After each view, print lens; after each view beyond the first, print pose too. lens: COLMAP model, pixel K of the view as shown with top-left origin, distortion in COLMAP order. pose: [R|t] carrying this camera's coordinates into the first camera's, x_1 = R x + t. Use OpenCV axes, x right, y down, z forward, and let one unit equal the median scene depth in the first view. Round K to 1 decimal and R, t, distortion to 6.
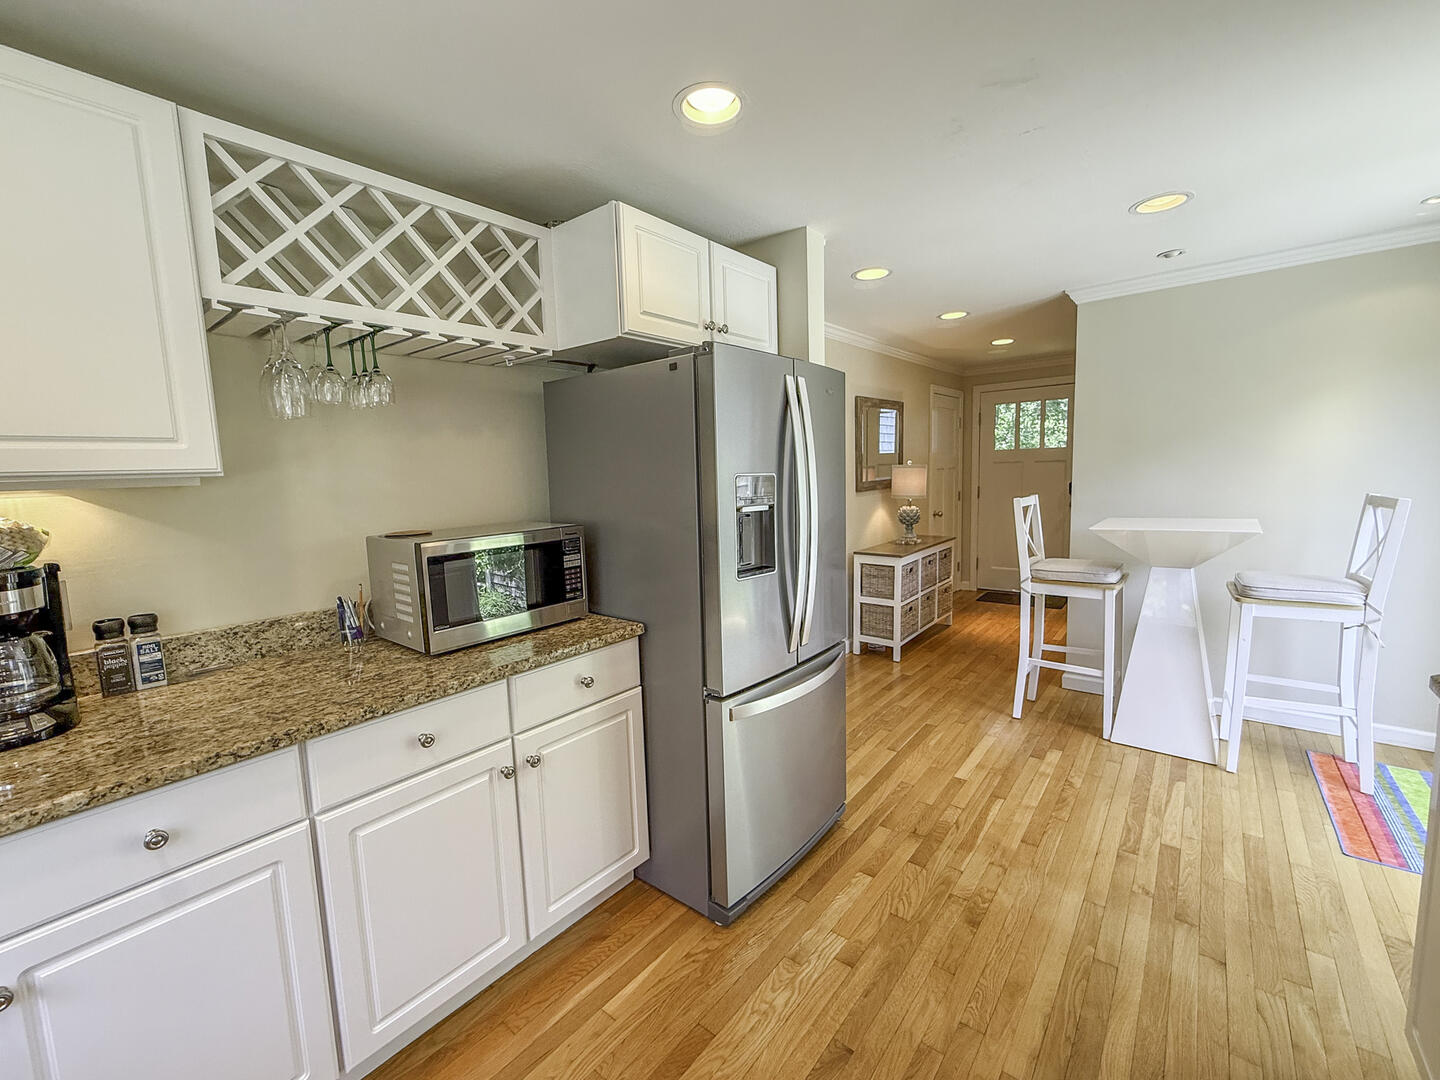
lens RADIAL K [[589.4, 0, 722.6], [0, 589.4, 534.4], [0, 0, 1]] dist [0.001571, -0.001843]
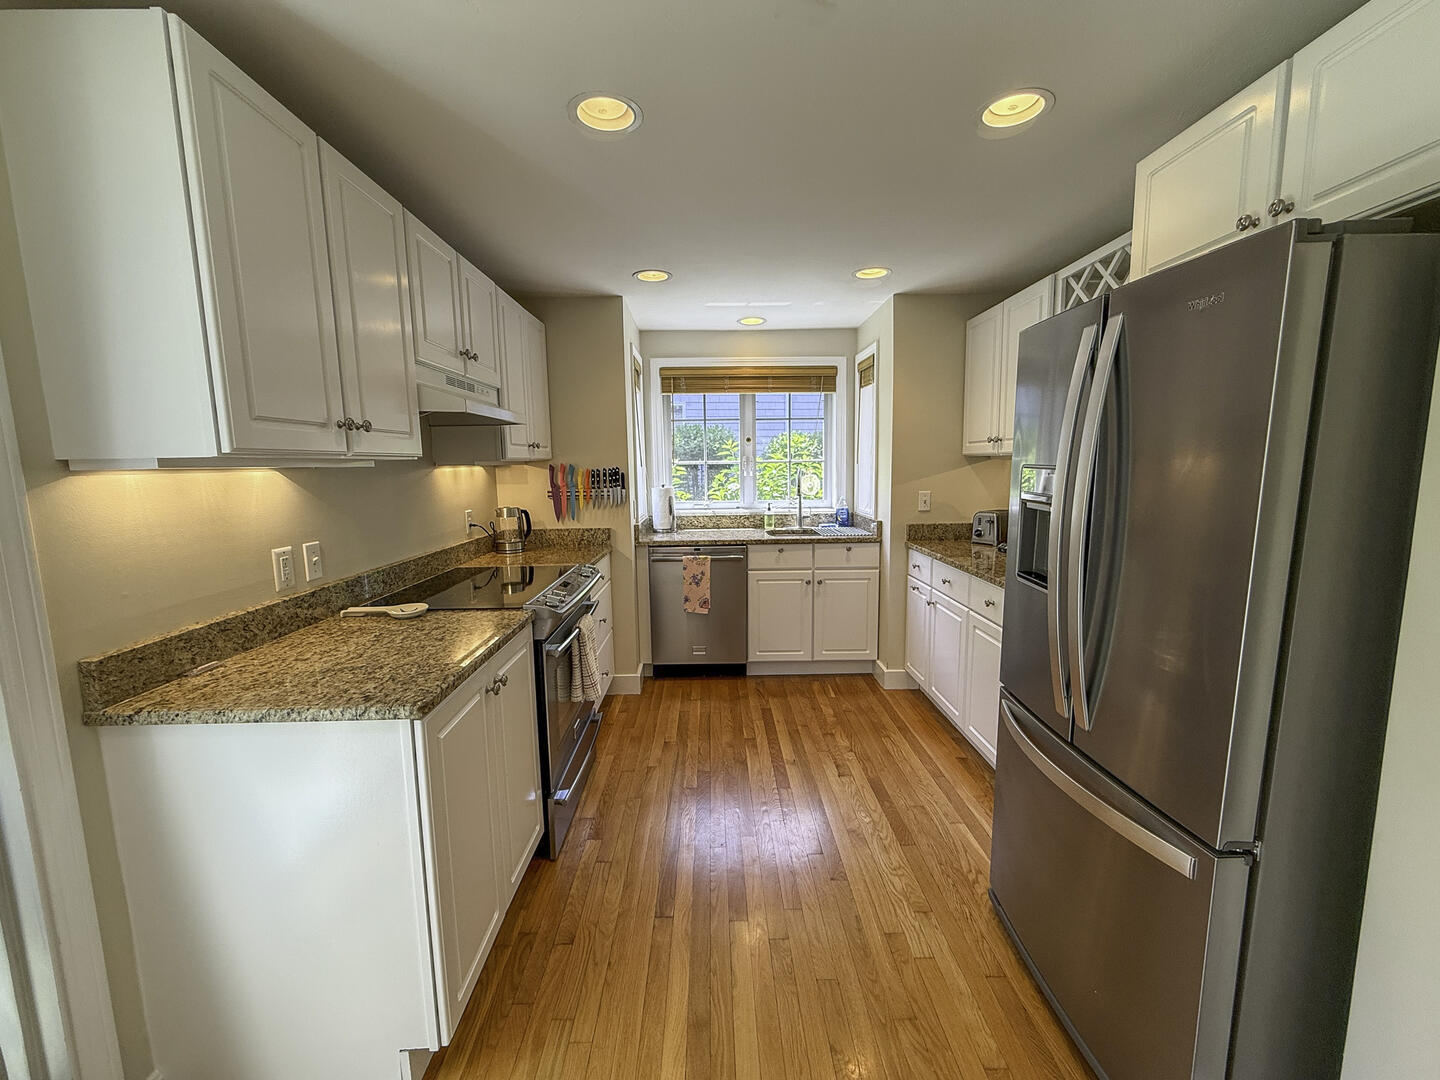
lens RADIAL K [[589.4, 0, 720.8], [0, 589.4, 536.2], [0, 0, 1]] dist [0.001571, -0.001843]
pose [[-0.762397, 0.121258, -0.635647, 1.100117], [-0.045470, 0.969821, 0.239542, -0.212316], [0.645510, 0.211529, -0.733875, 1.529846]]
